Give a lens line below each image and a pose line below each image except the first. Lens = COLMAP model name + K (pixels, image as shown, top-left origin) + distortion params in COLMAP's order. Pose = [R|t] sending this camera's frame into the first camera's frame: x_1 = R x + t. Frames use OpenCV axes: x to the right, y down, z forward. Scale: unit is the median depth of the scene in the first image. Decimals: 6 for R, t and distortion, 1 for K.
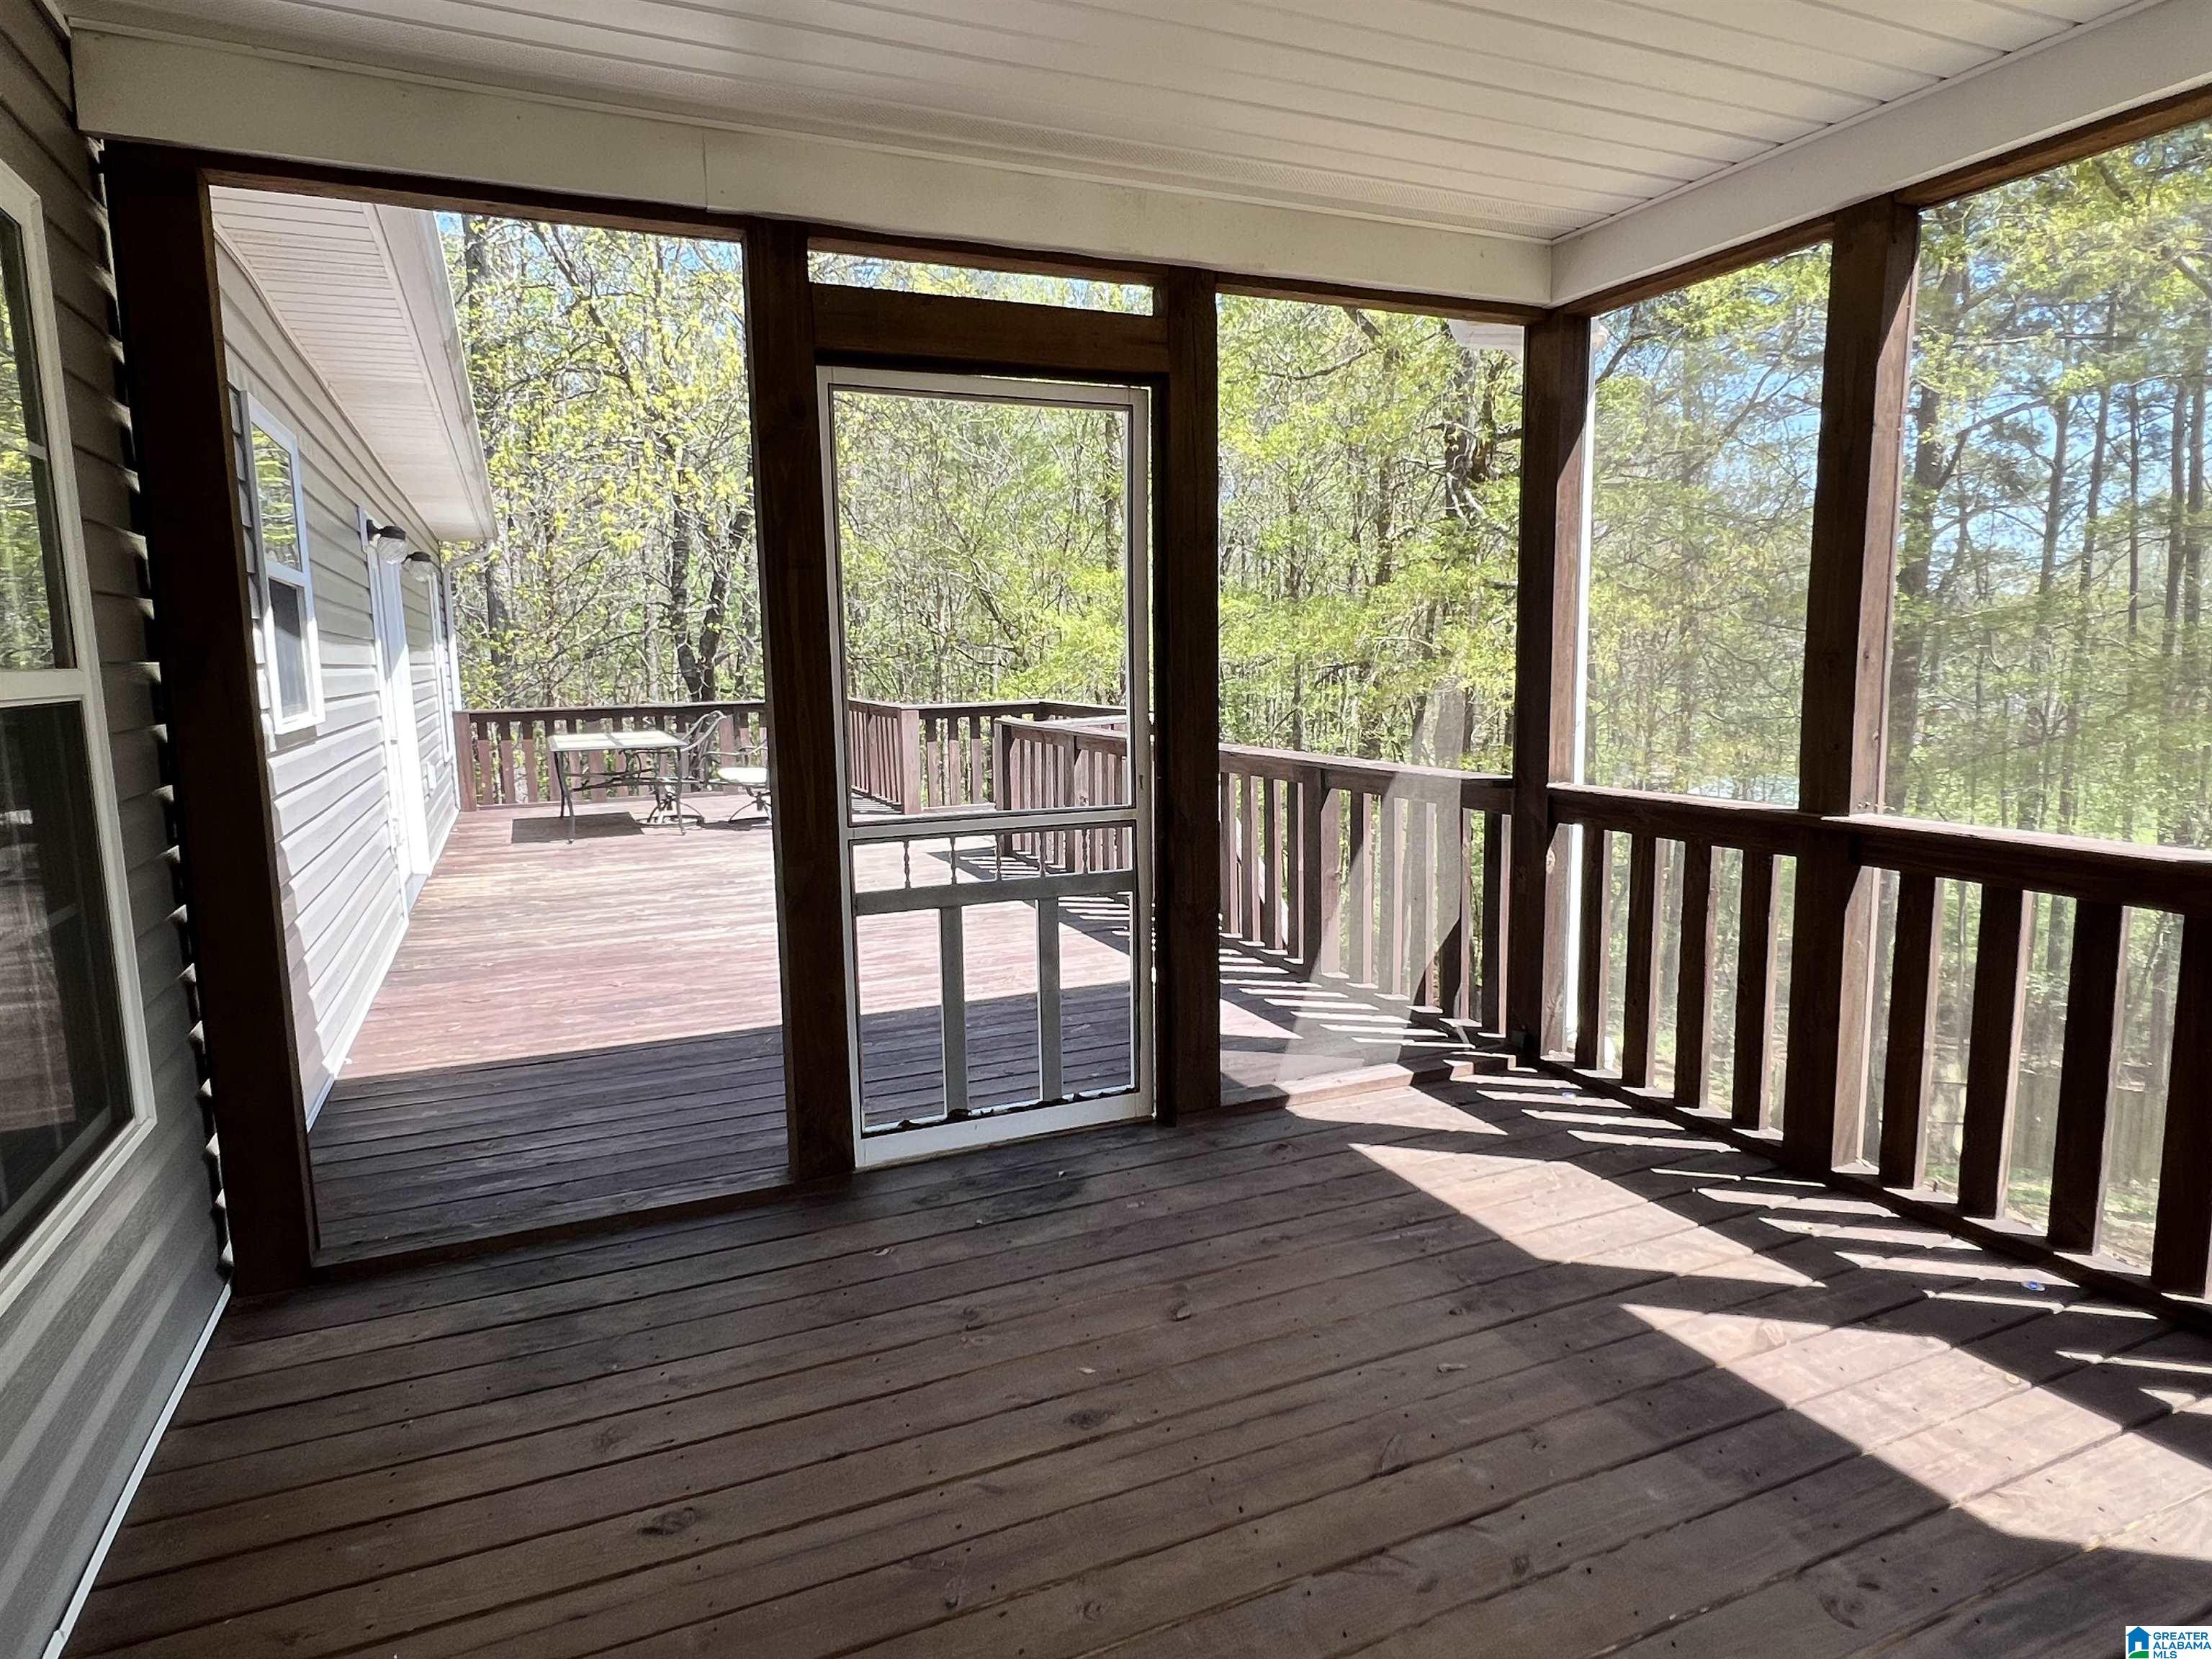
lens RADIAL K [[1280.9, 0, 1094.5], [0, 1280.9, 822.8], [0, 0, 1]] dist [0.001189, -0.001347]
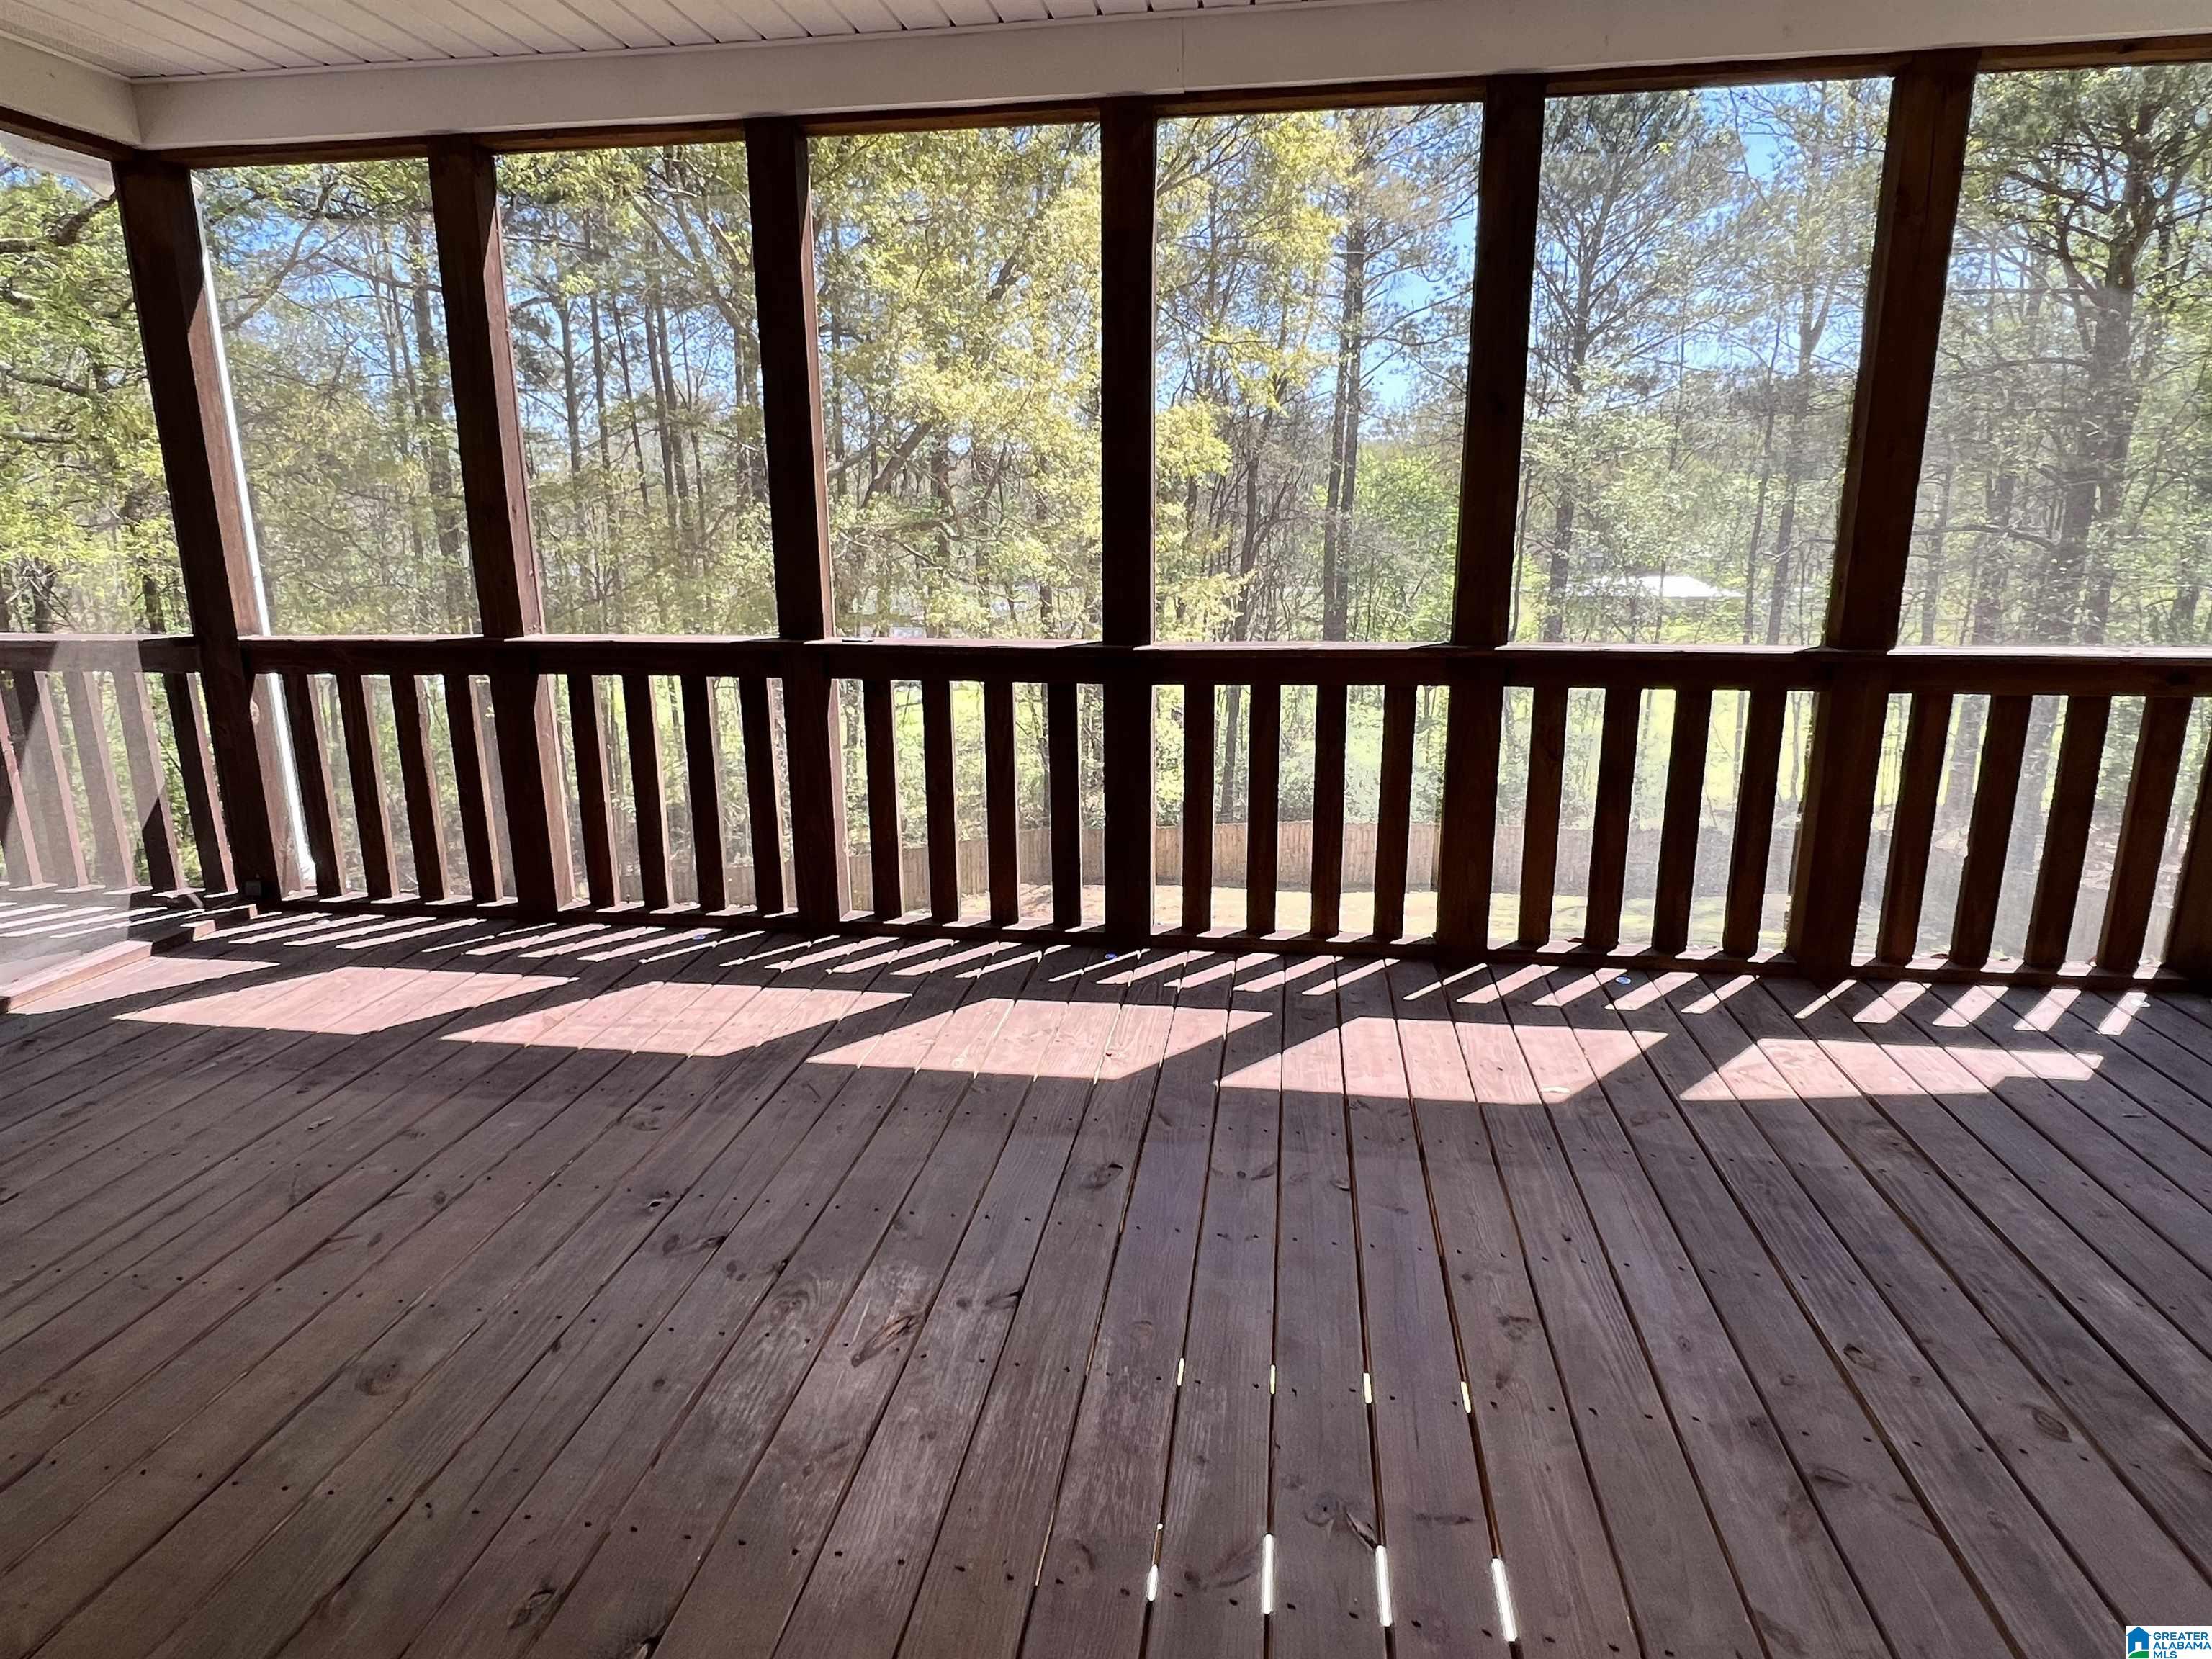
lens RADIAL K [[1280.9, 0, 1100.0], [0, 1280.9, 830.9], [0, 0, 1]] dist [0.001189, -0.001347]
pose [[0.531865, -0.195142, 0.824039, -0.170131], [0.110436, 0.980760, 0.160976, 0.036225], [-0.839597, 0.005386, 0.543183, -0.156535]]
